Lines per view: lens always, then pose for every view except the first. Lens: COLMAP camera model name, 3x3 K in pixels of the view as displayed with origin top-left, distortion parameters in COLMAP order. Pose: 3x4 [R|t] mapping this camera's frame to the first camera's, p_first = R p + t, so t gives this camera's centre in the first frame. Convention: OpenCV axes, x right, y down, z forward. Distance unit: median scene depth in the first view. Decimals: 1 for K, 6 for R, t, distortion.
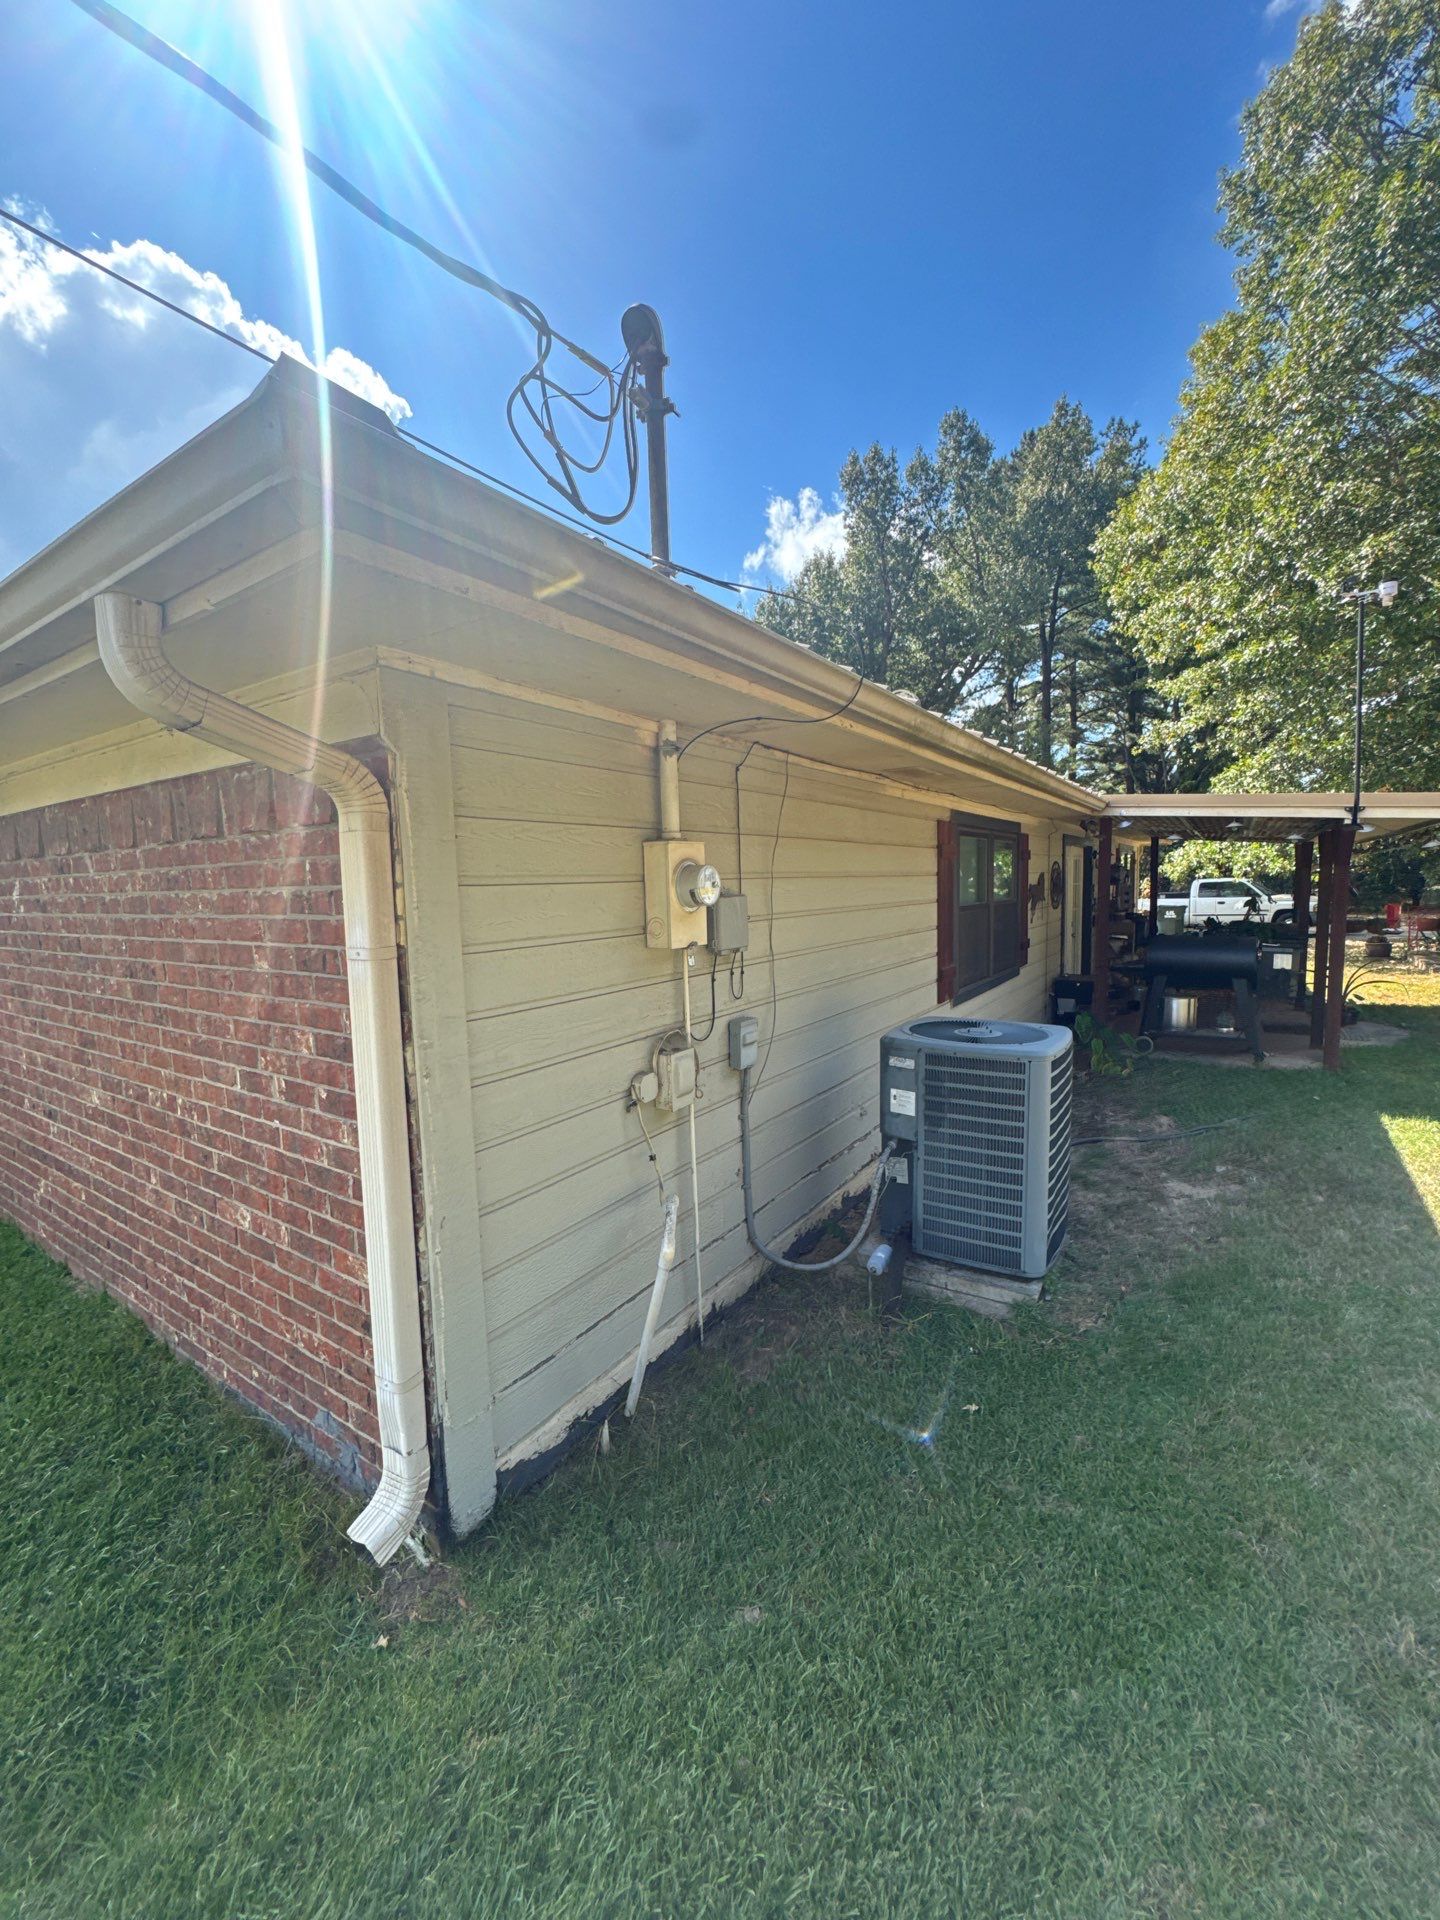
lens RADIAL K [[769.8, 0, 720.0], [0, 769.8, 960.0], [0, 0, 1]] dist [-0.002744, -0.000156]
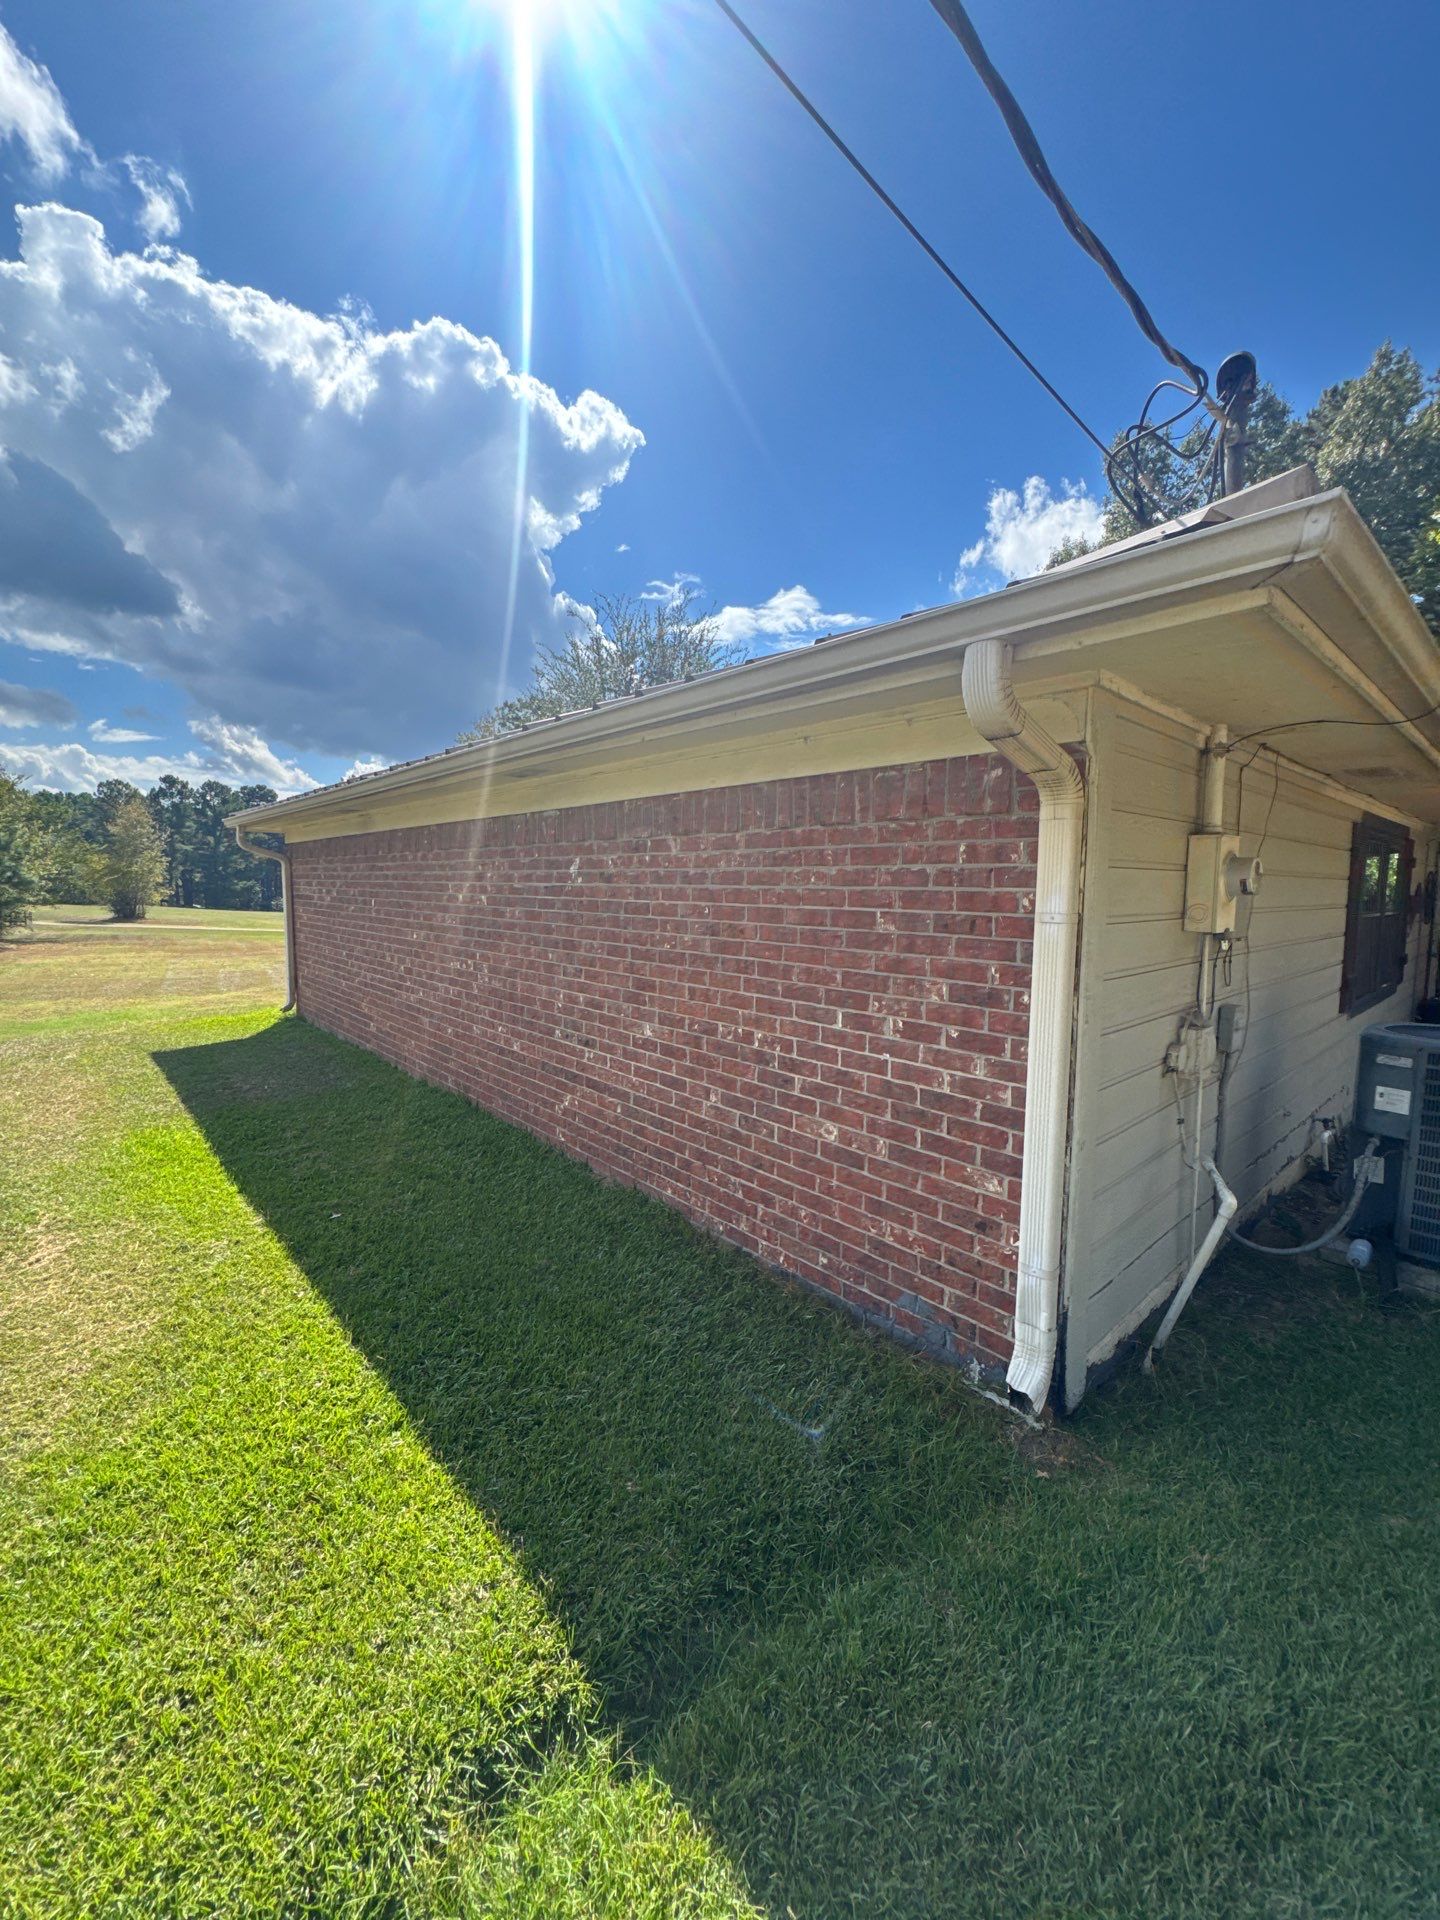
lens RADIAL K [[767.4, 0, 720.6], [0, 767.4, 955.8], [0, 0, 1]] dist [-0.012534, 0.004199]
pose [[0.967384, 0.056126, -0.247020, -0.436559], [-0.057373, 0.998350, 0.002150, 0.052117], [0.246733, 0.012093, 0.969008, -0.210272]]
